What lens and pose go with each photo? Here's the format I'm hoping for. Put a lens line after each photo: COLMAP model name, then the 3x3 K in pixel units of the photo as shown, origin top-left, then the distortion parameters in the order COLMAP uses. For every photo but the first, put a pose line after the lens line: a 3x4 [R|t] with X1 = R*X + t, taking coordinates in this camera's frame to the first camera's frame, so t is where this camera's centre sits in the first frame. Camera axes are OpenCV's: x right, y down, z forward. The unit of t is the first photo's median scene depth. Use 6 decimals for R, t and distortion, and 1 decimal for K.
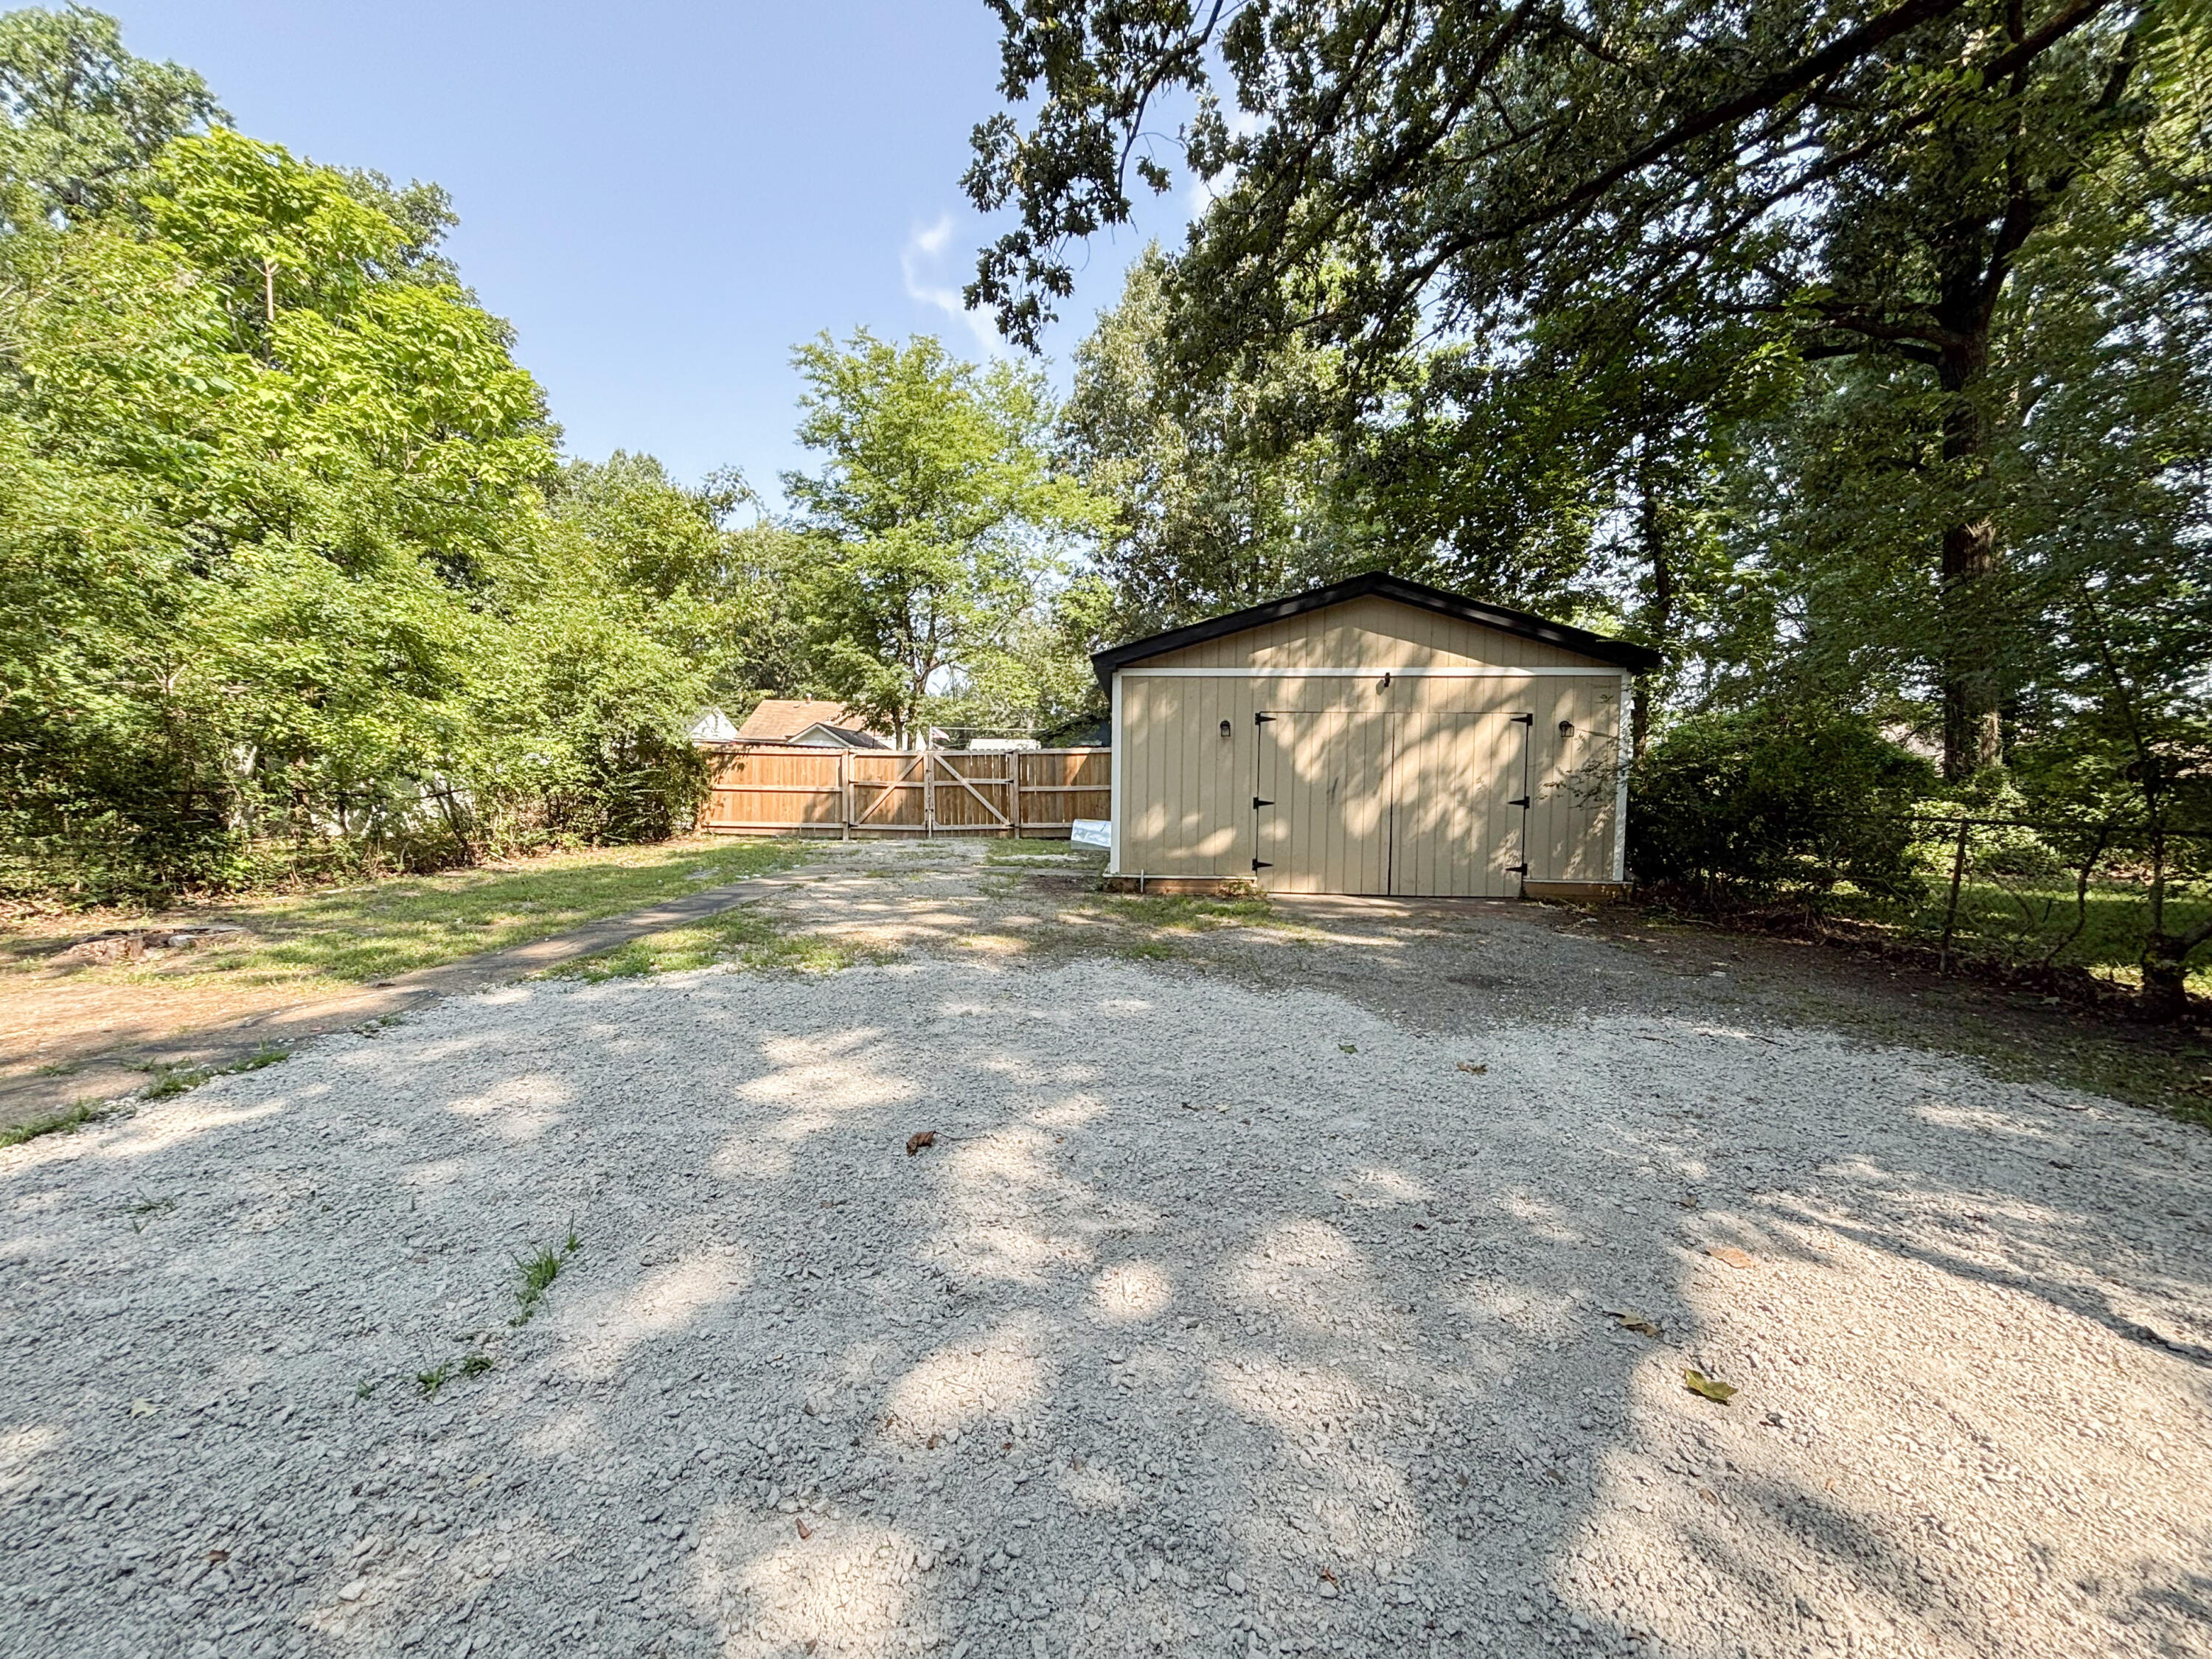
lens RADIAL K [[914.0, 0, 1106.0], [0, 914.0, 829.5], [0, 0, 1]] dist [0.003894, -0.000001]
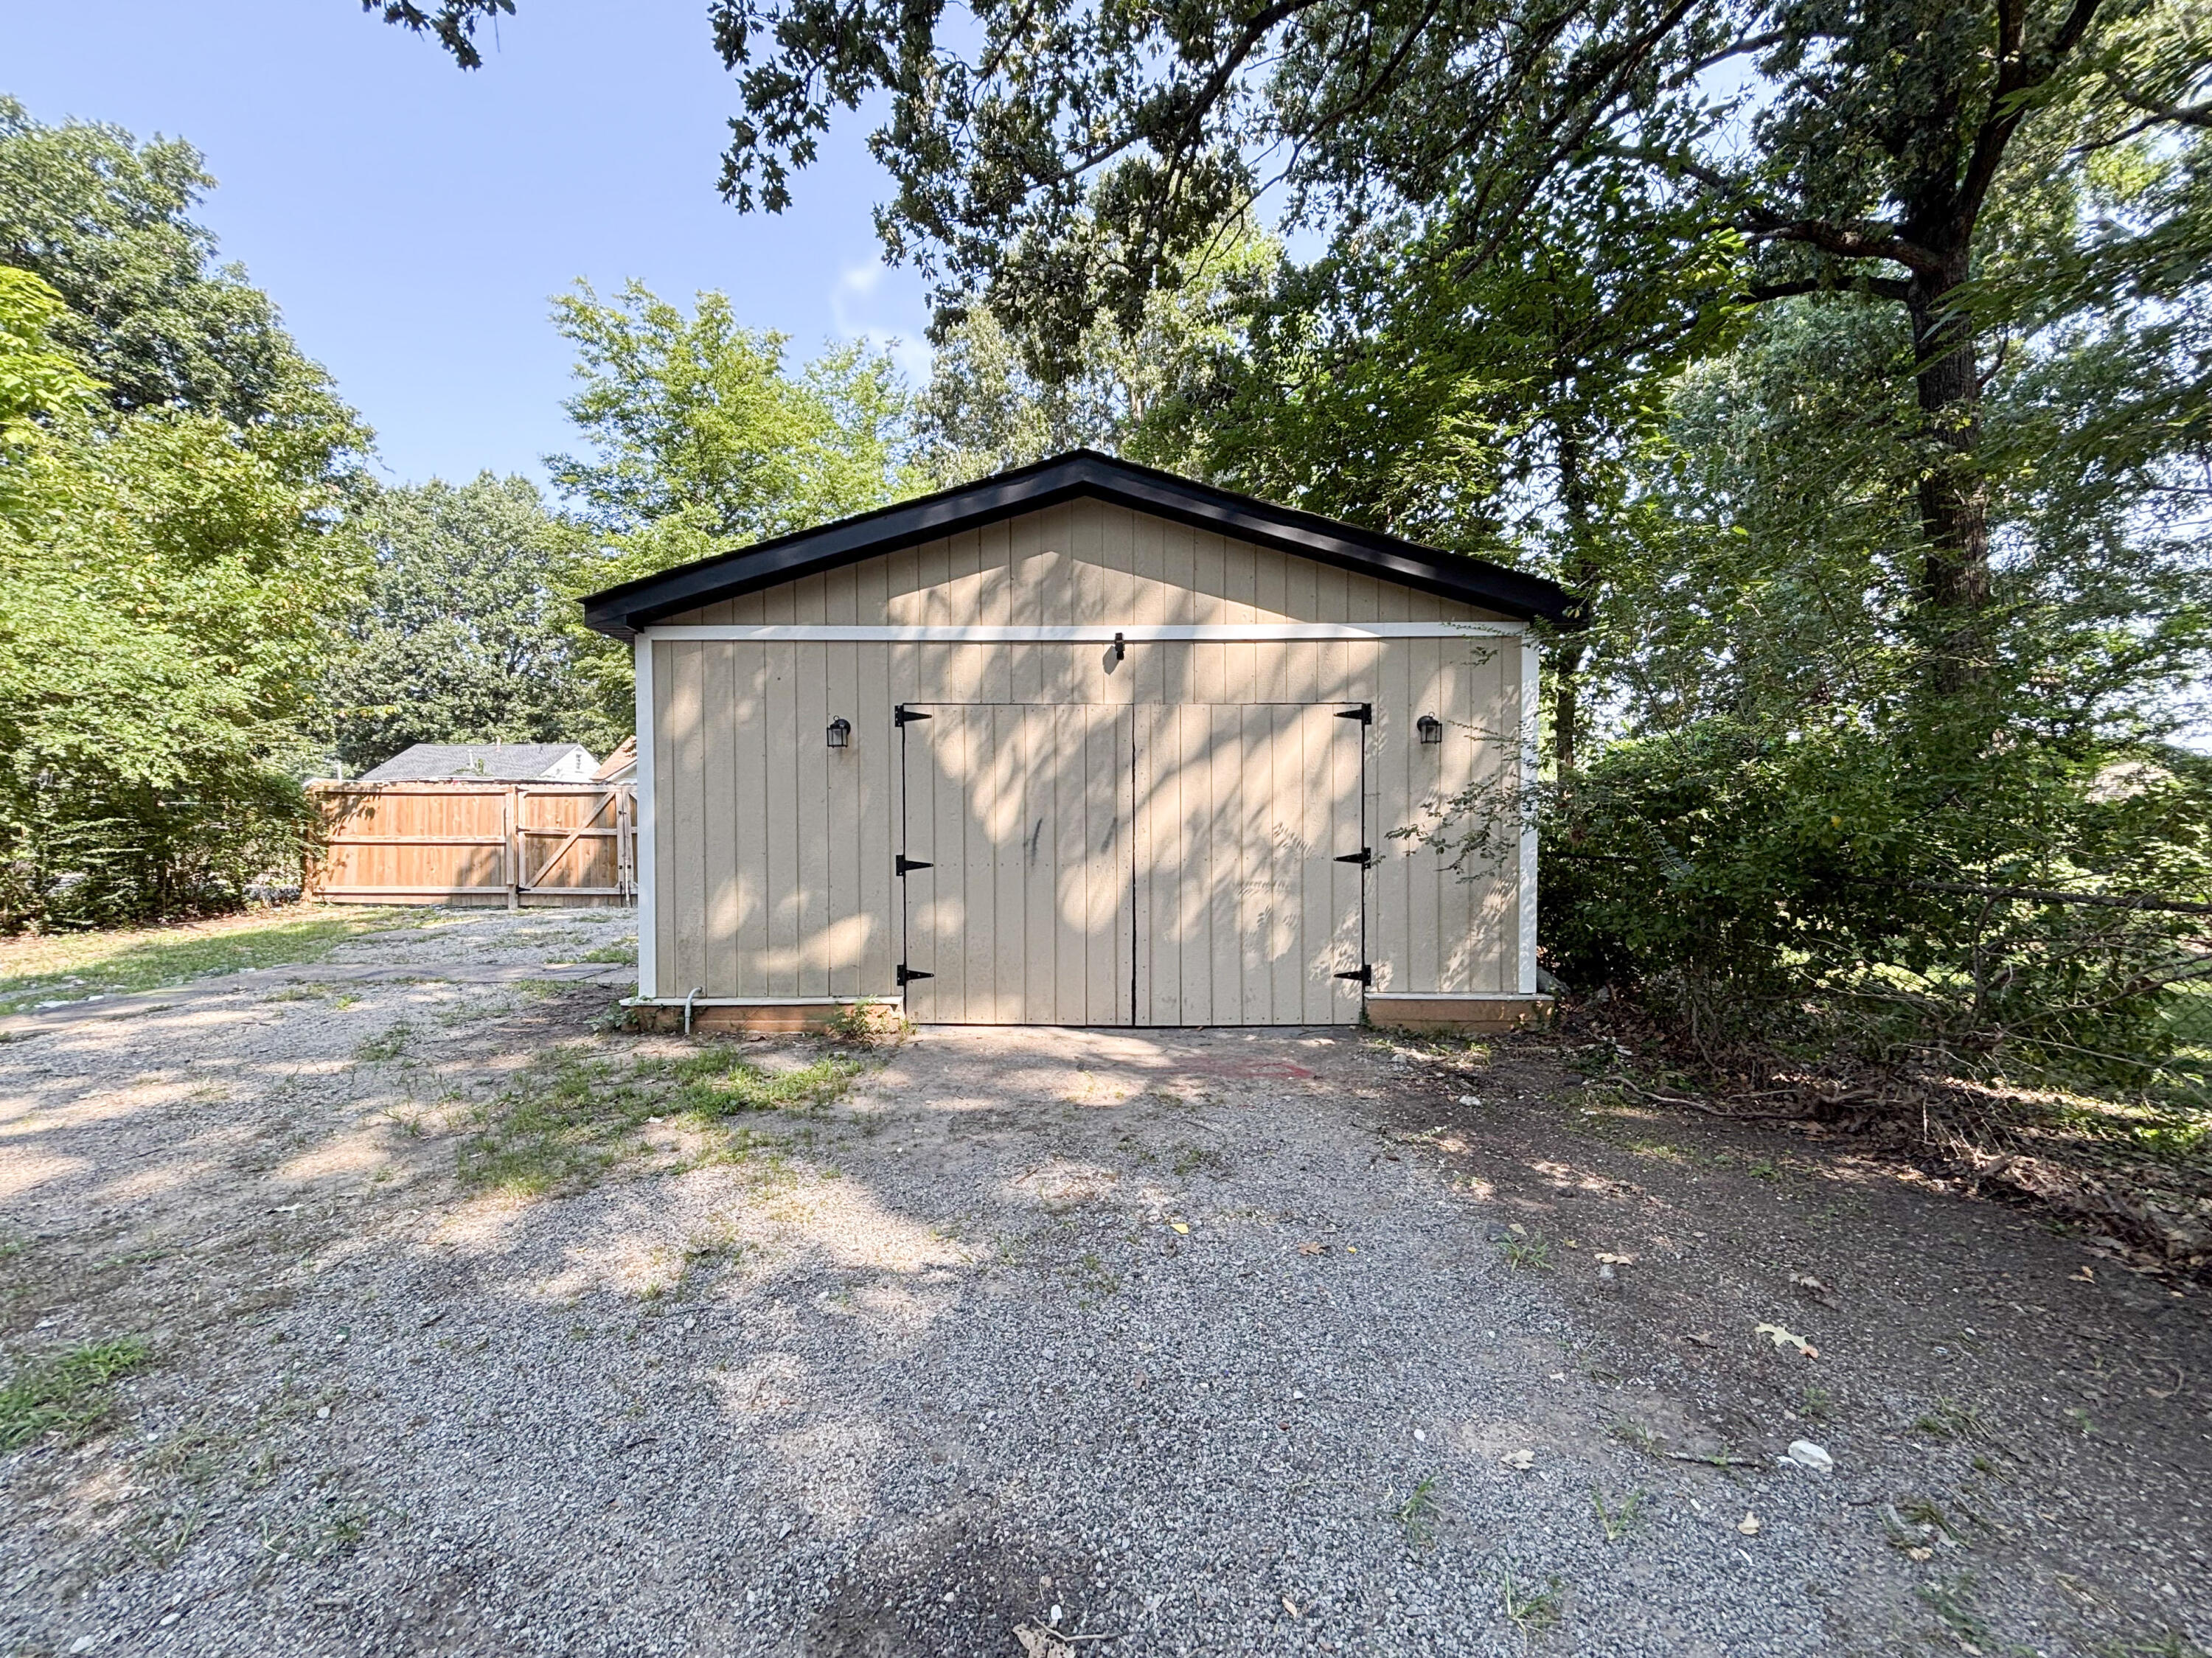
lens RADIAL K [[913.9, 0, 1106.0], [0, 913.9, 829.0], [0, 0, 1]] dist [0.003894, -0.000001]
pose [[0.998300, -0.013684, 0.056652, 0.187094], [0.016103, 0.998968, -0.042474, -0.018886], [-0.056012, 0.043314, 0.997490, 0.313879]]
